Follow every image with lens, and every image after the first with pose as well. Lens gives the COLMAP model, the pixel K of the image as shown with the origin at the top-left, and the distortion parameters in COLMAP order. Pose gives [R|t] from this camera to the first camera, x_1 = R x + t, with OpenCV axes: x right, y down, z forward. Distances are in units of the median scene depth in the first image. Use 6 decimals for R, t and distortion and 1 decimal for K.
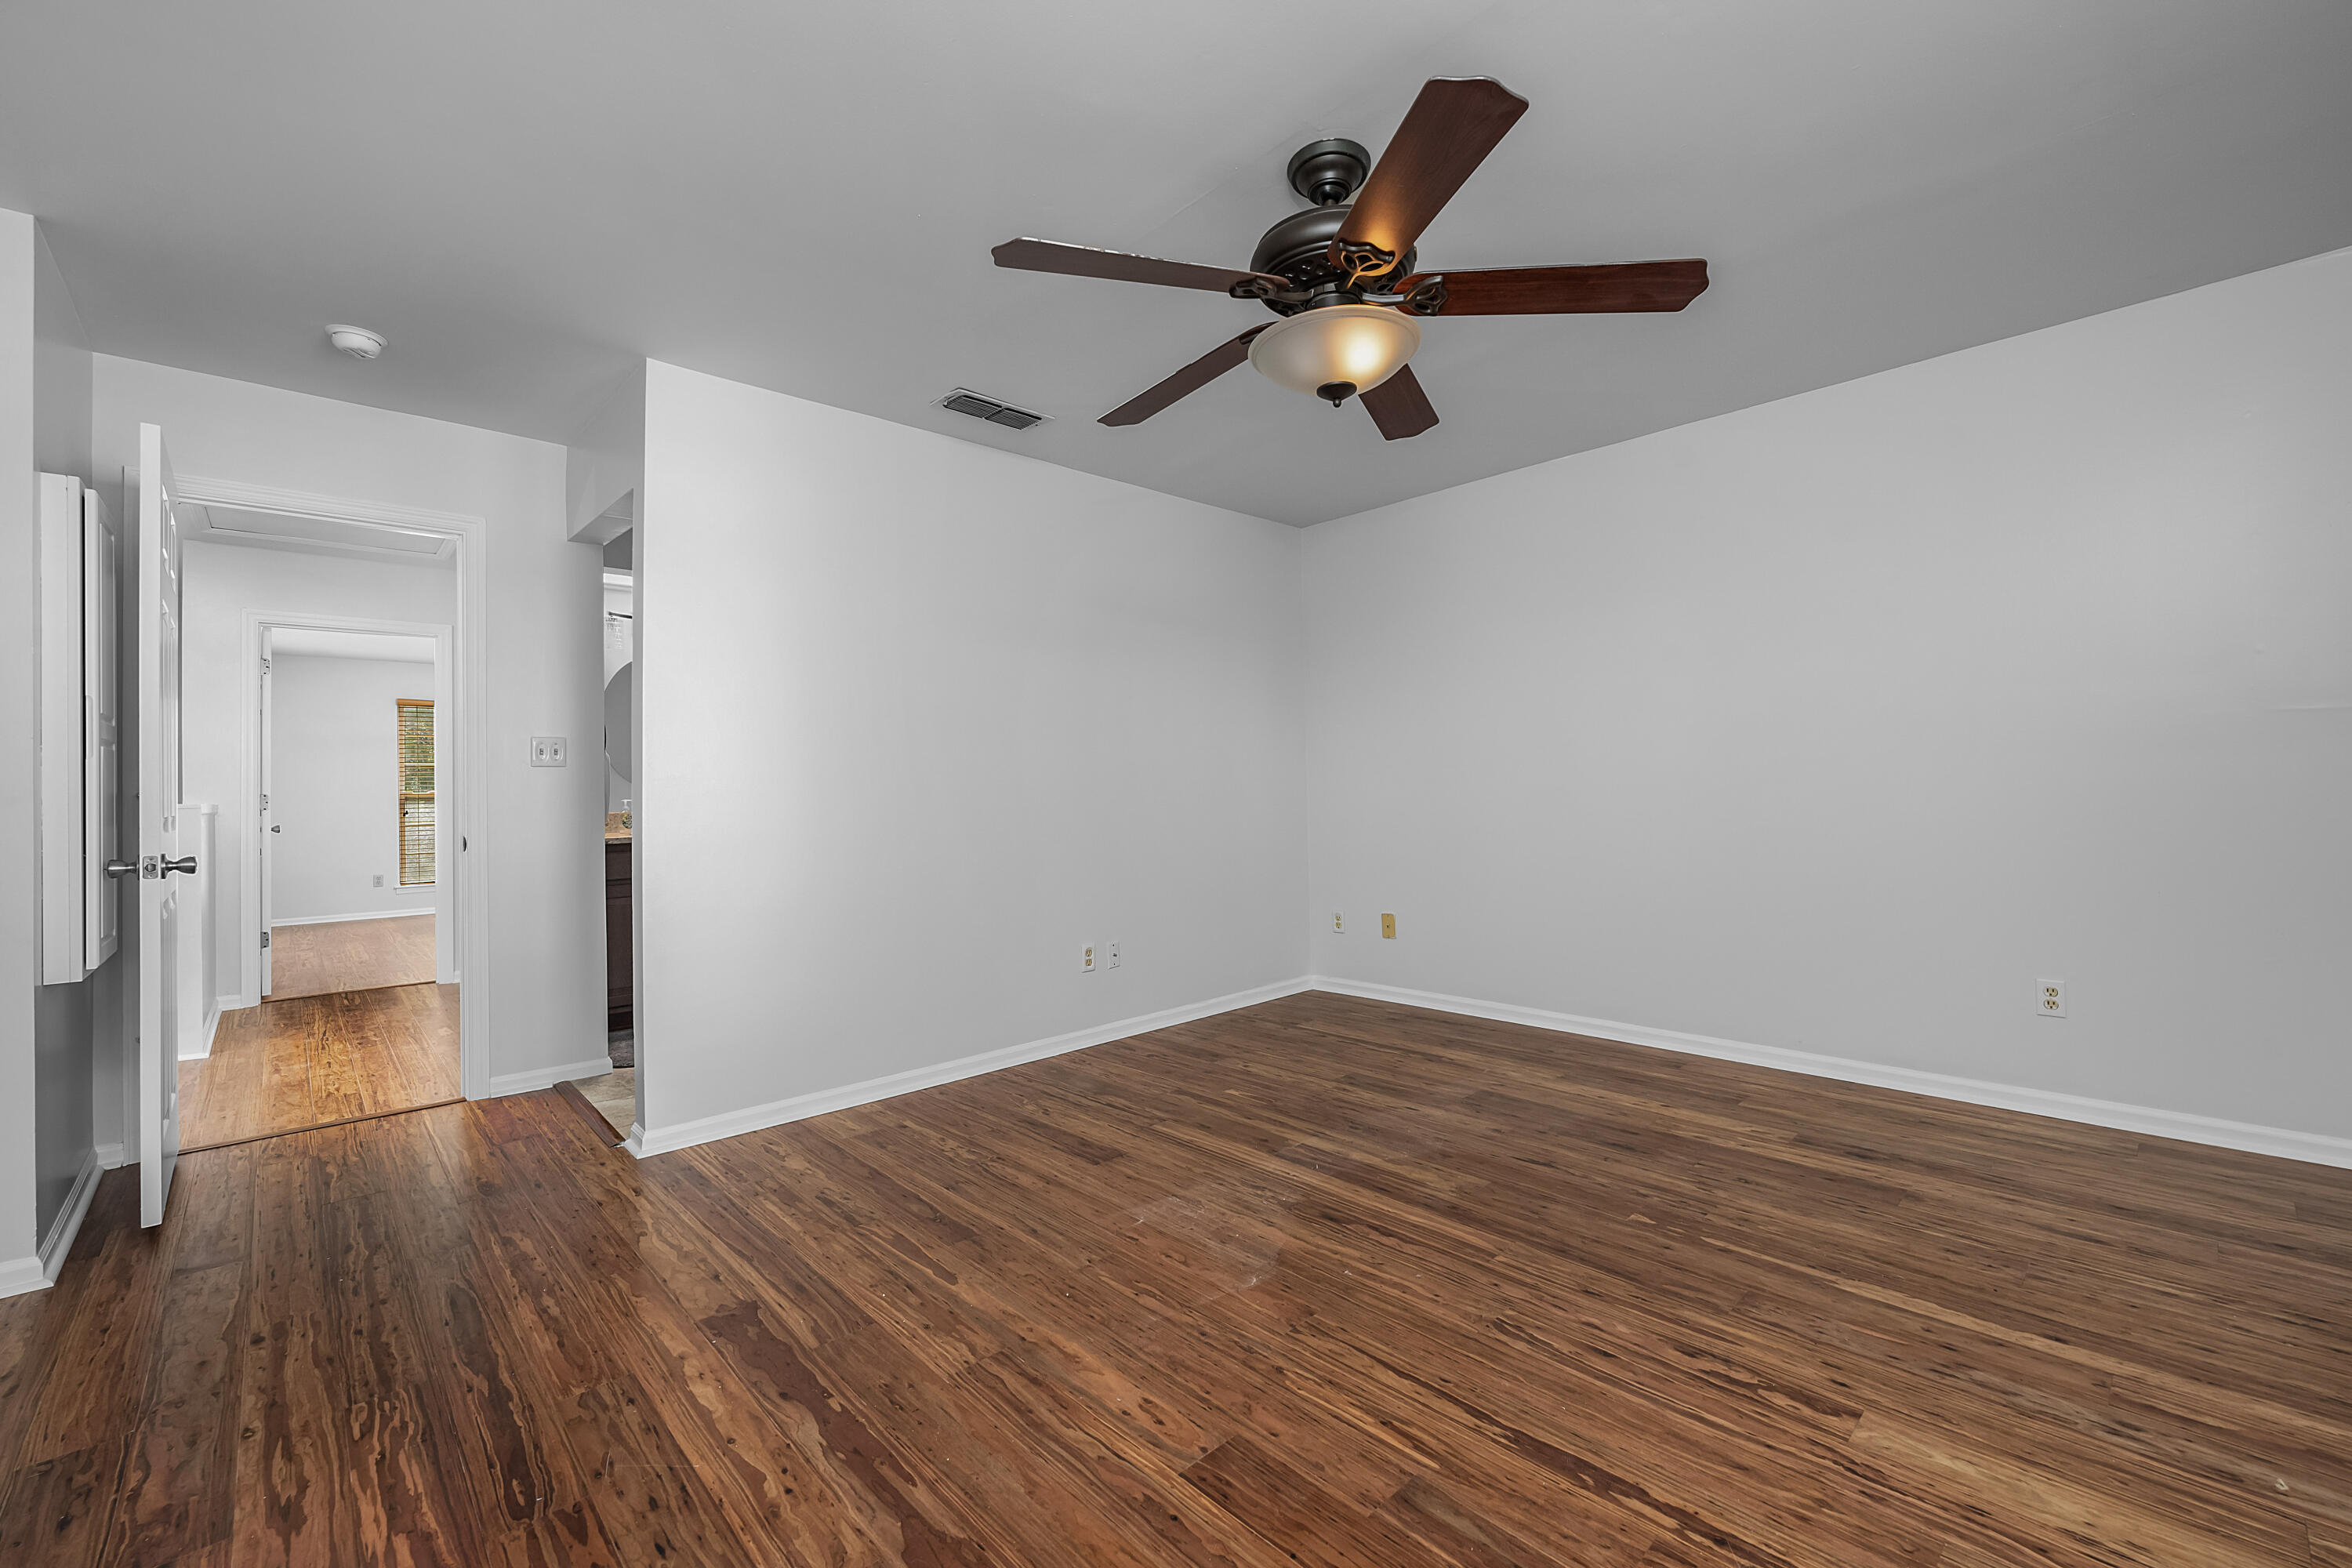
lens RADIAL K [[969.3, 0, 1213.6], [0, 969.3, 775.8], [0, 0, 1]] dist [-0.005235, -0.000089]
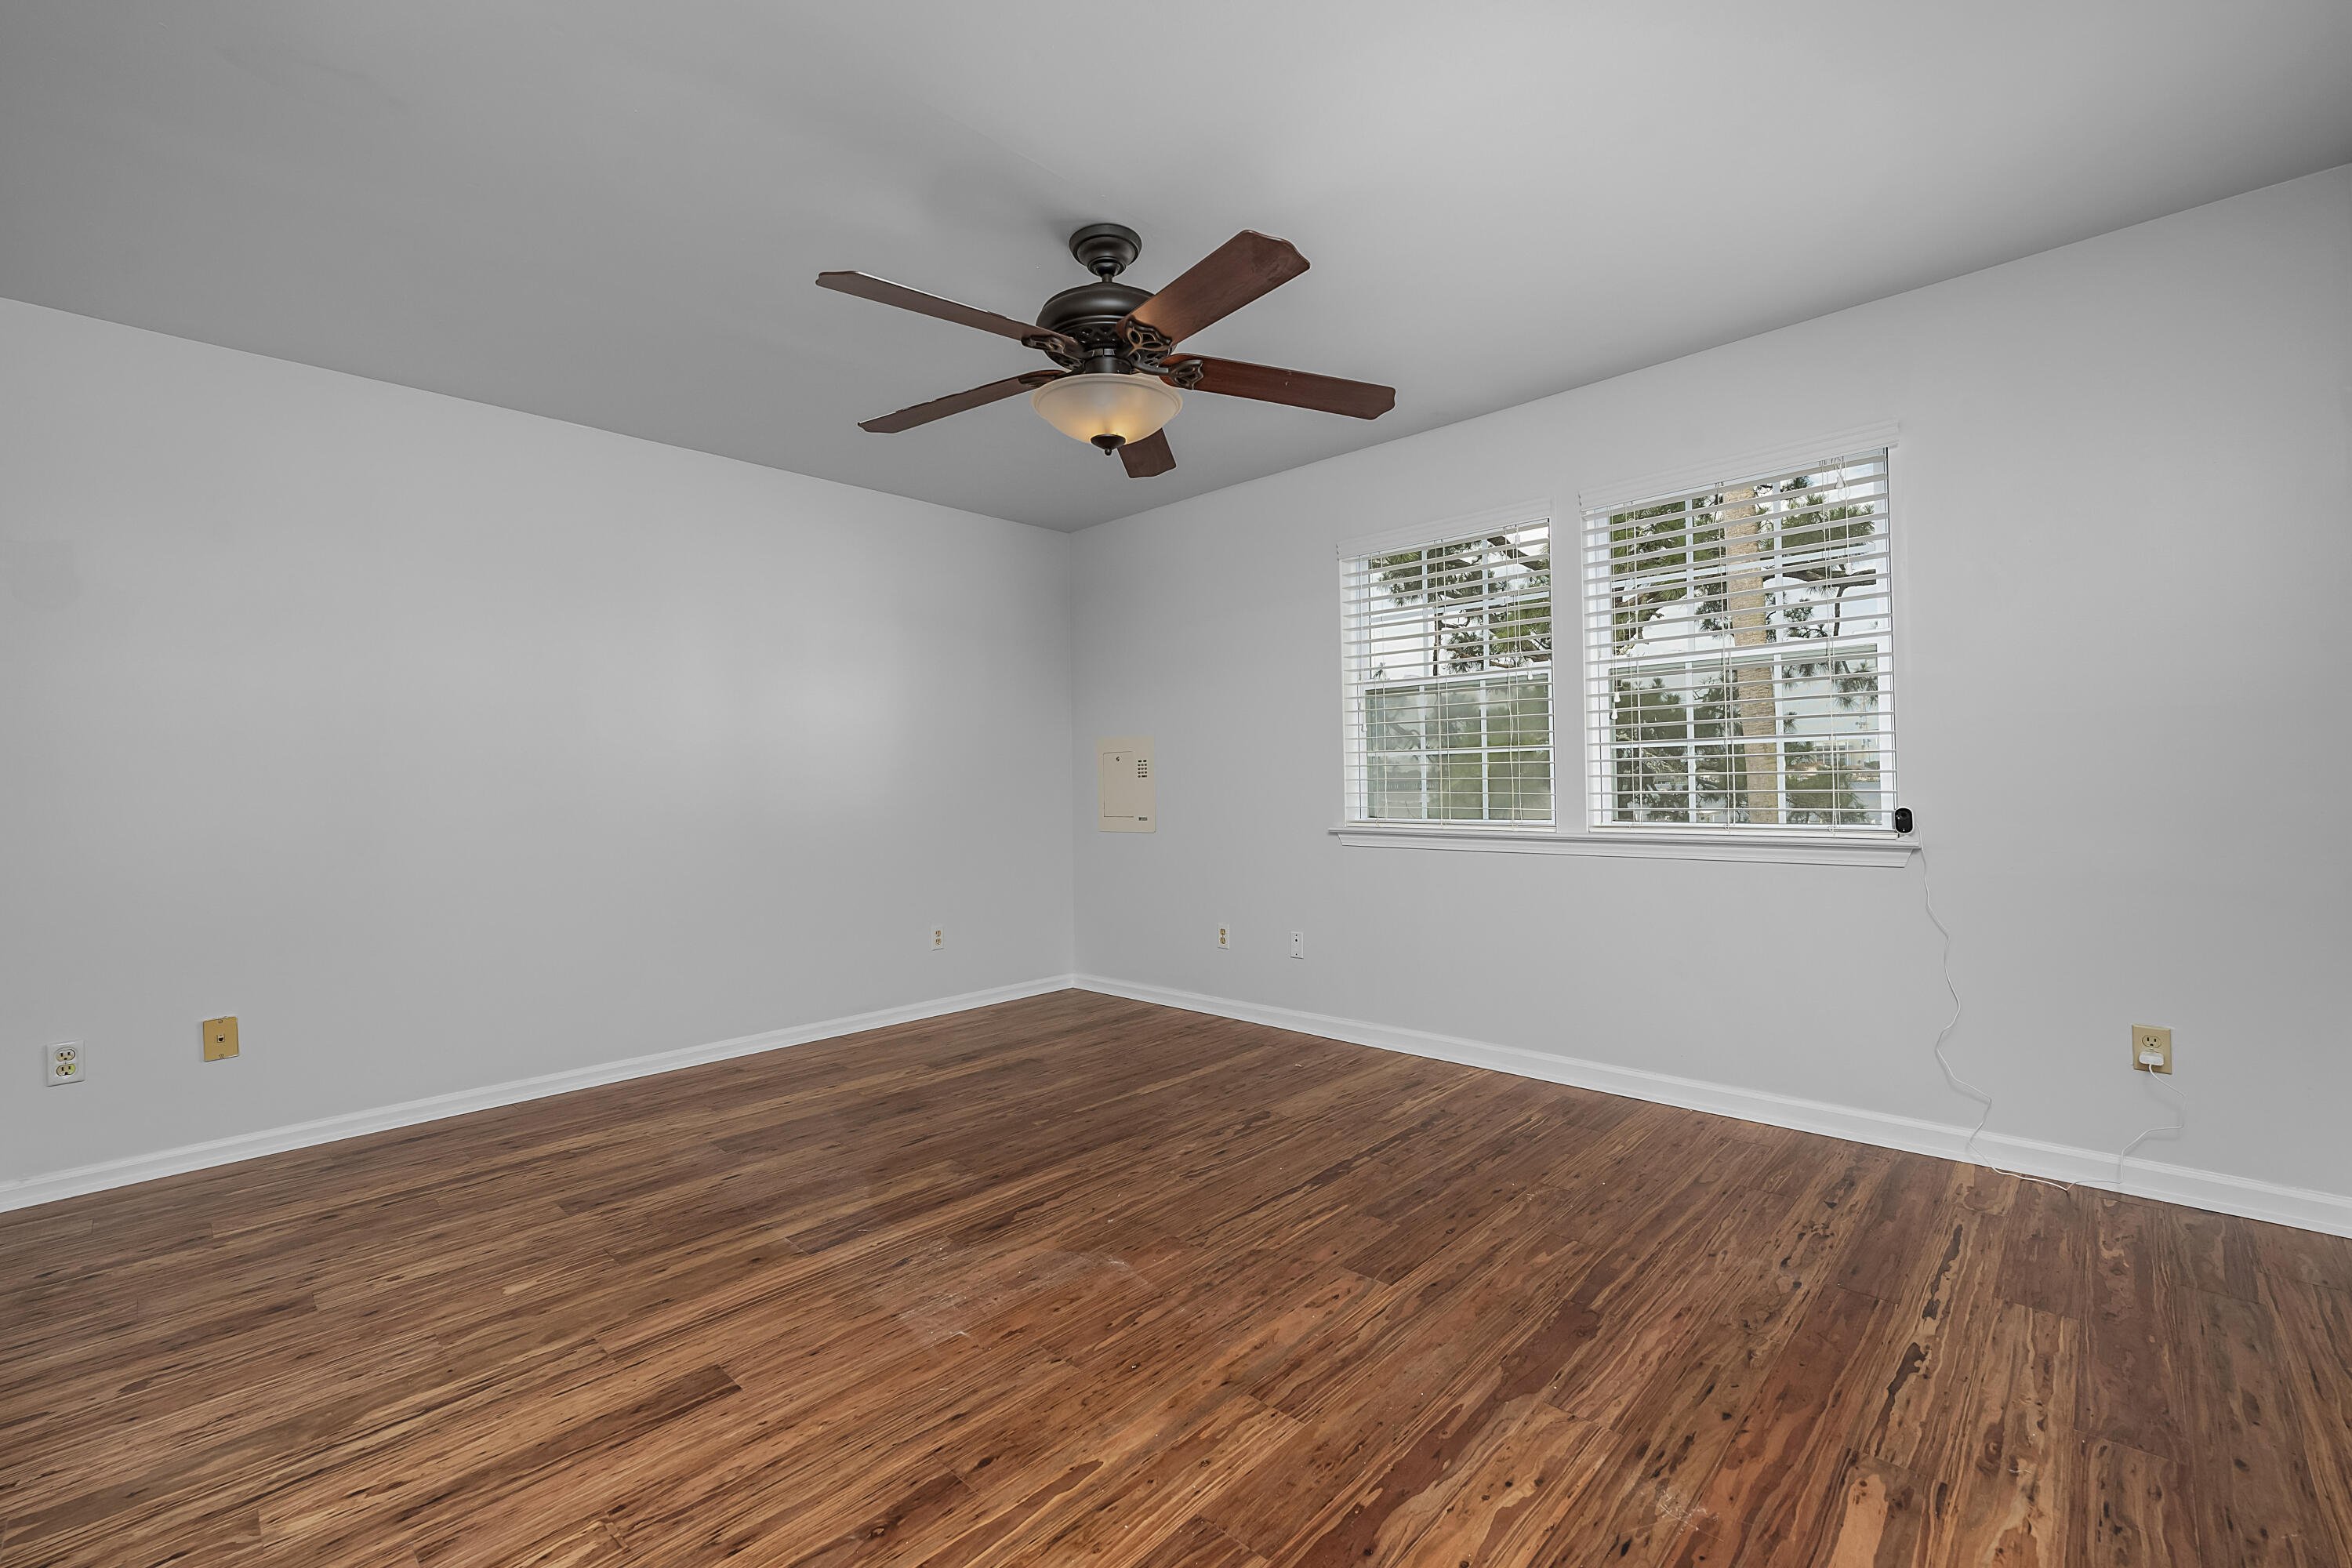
lens RADIAL K [[971.3, 0, 1174.6], [0, 971.3, 780.2], [0, 0, 1]] dist [-0.006444, 0.000119]
pose [[-0.030886, 0.026268, 0.999178, -1.004063], [0.008038, 0.999629, -0.026031, 0.030561], [-0.999491, 0.007228, -0.031086, 0.955021]]
